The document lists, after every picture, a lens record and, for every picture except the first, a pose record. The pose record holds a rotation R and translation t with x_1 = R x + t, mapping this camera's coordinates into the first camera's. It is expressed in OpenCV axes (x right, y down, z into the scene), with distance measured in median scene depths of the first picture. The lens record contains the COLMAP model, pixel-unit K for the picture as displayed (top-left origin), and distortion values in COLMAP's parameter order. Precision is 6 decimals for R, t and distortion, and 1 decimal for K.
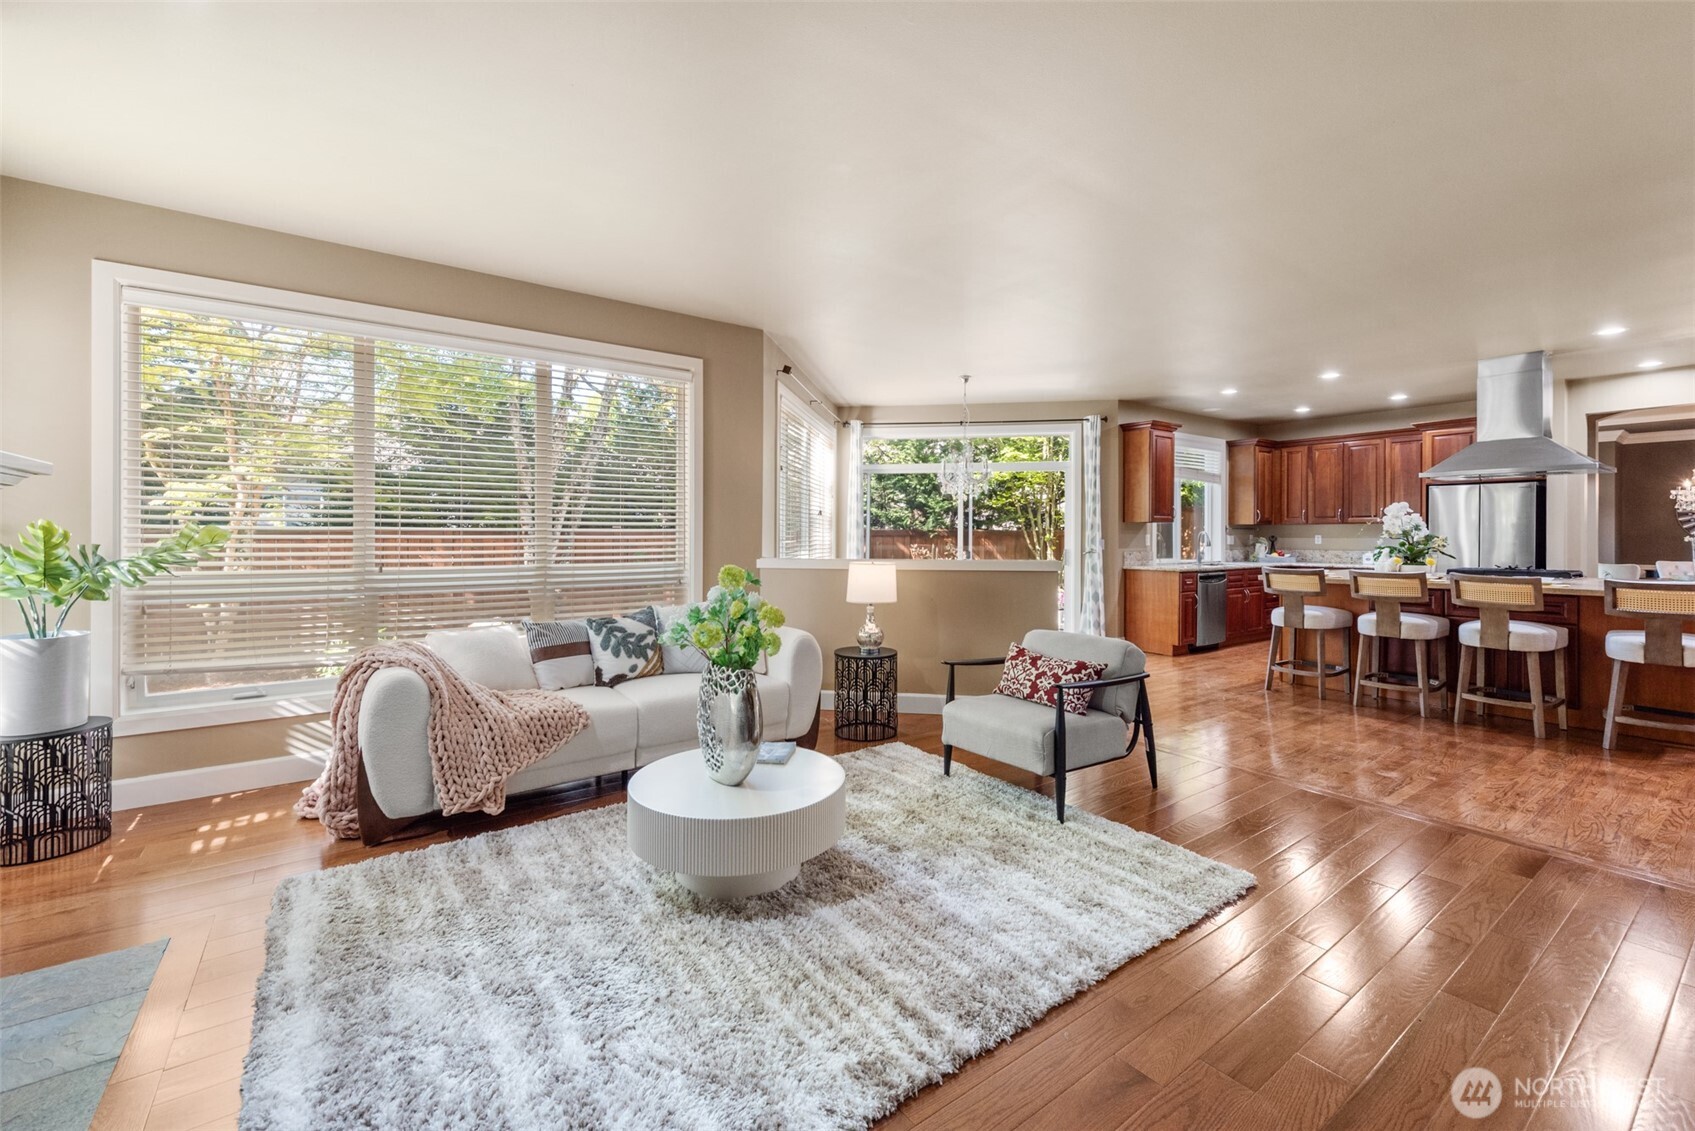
lens RADIAL K [[699.1, 0, 837.1], [0, 699.1, 534.6], [0, 0, 1]] dist [0.001839, -0.001856]
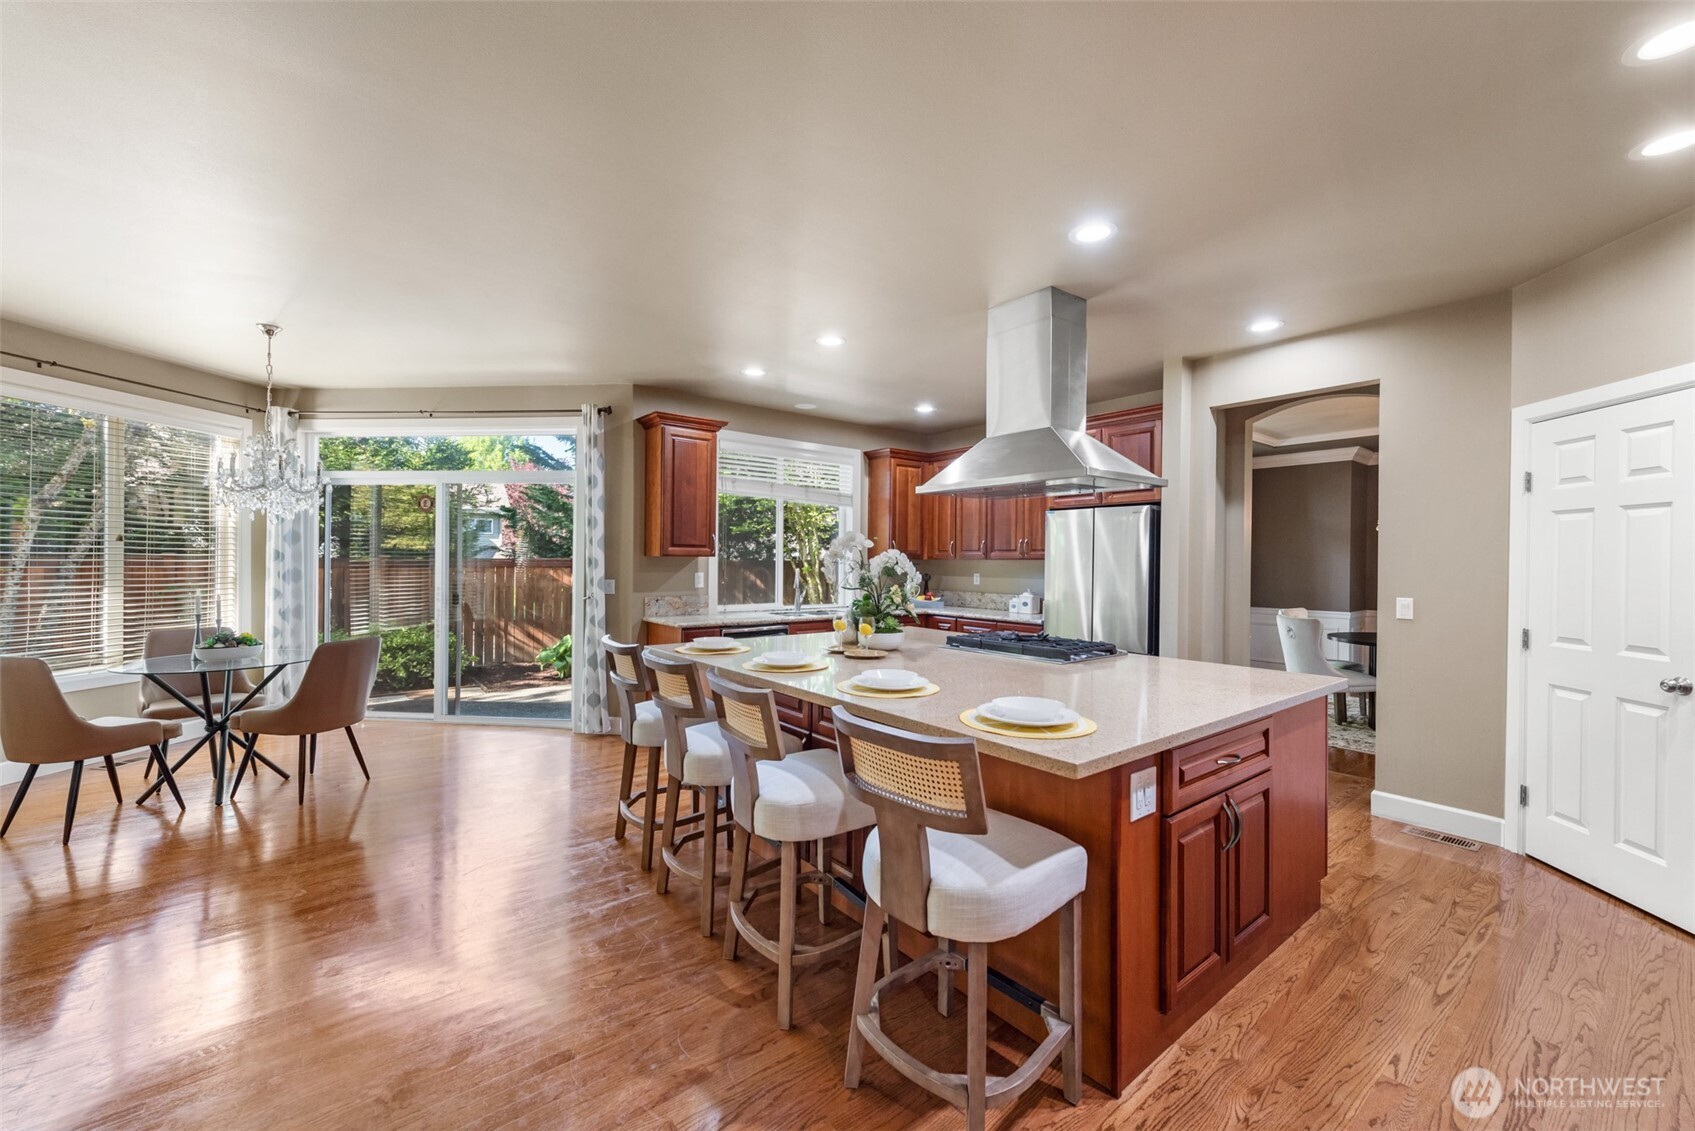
lens RADIAL K [[668.4, 0, 840.4], [0, 668.4, 566.1], [0, 0, 1]] dist [0.007995, -0.000363]
pose [[0.998294, 0.007836, 0.057860, 0.542036], [-0.008343, 0.999929, 0.008520, -0.013992], [-0.057789, -0.008988, 0.998288, 0.287211]]
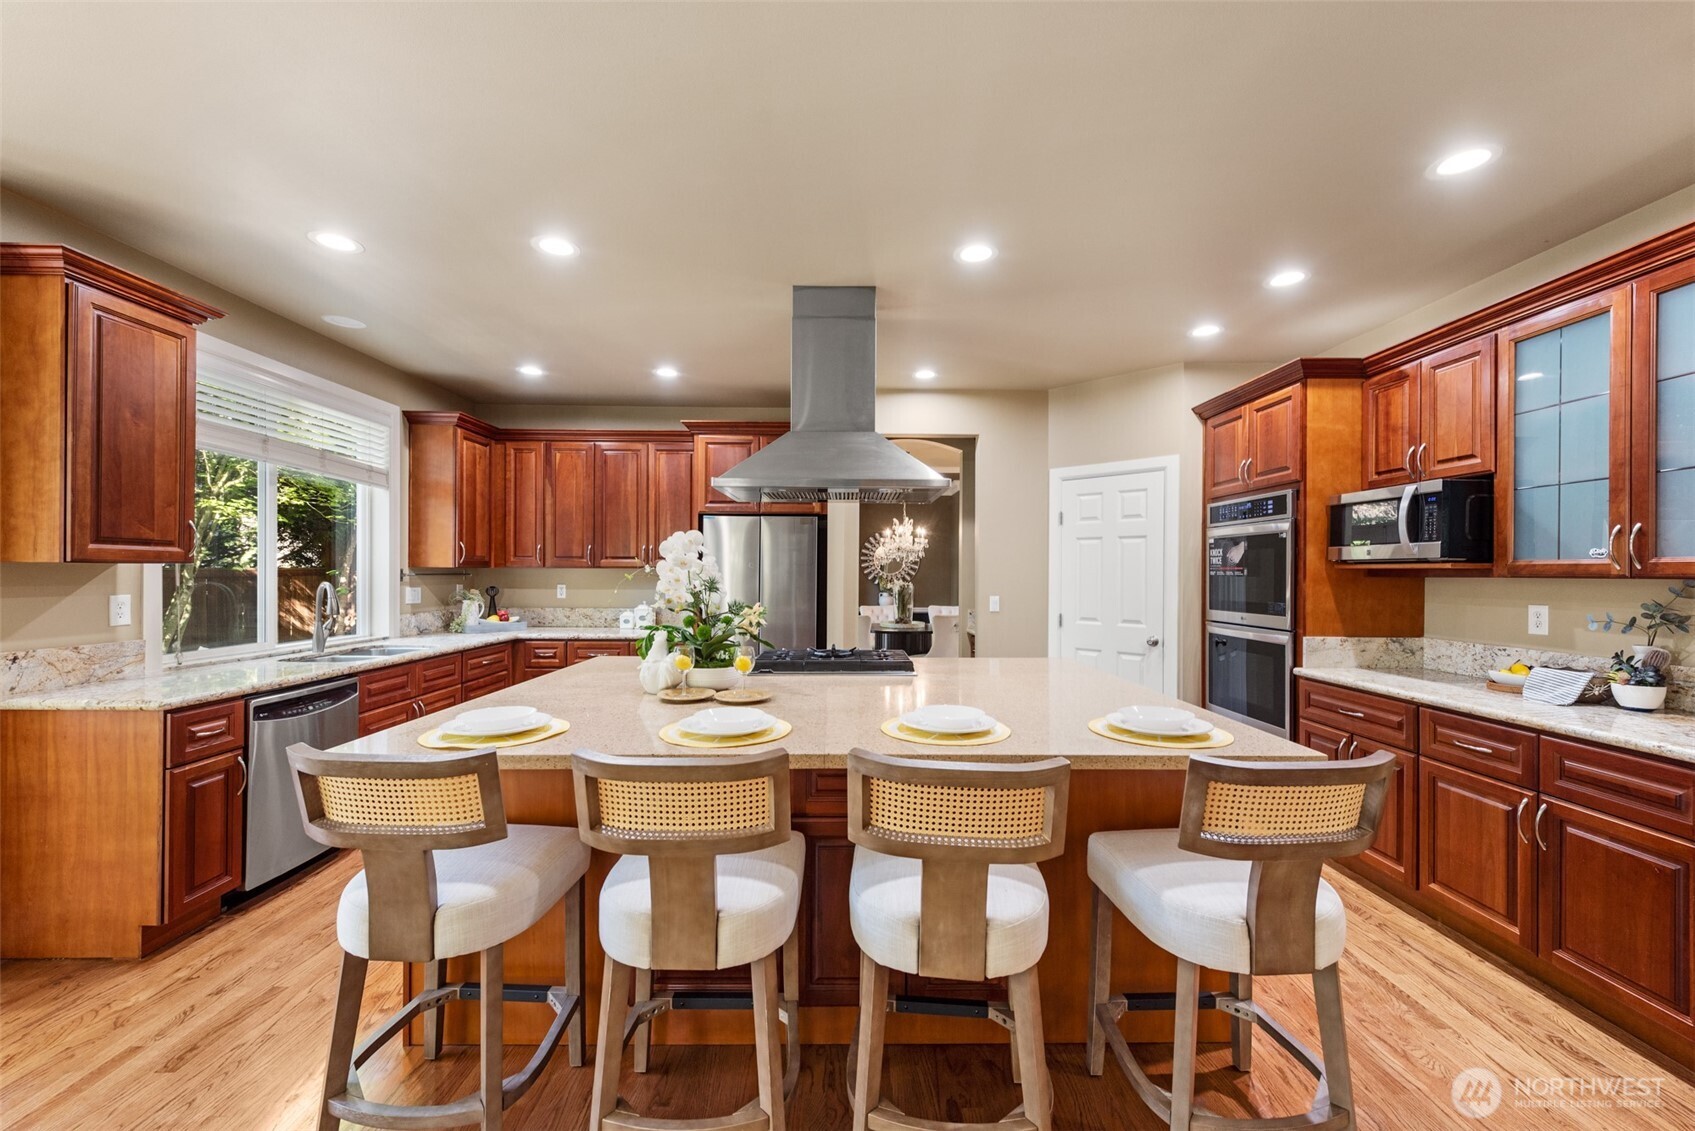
lens RADIAL K [[668.4, 0, 851.9], [0, 668.4, 574.0], [0, 0, 1]] dist [0.007995, -0.000363]
pose [[0.561254, -0.000738, 0.827643, 0.360719], [-0.005033, 0.999978, 0.004305, -0.014517], [-0.827628, -0.006581, 0.561238, 0.475923]]
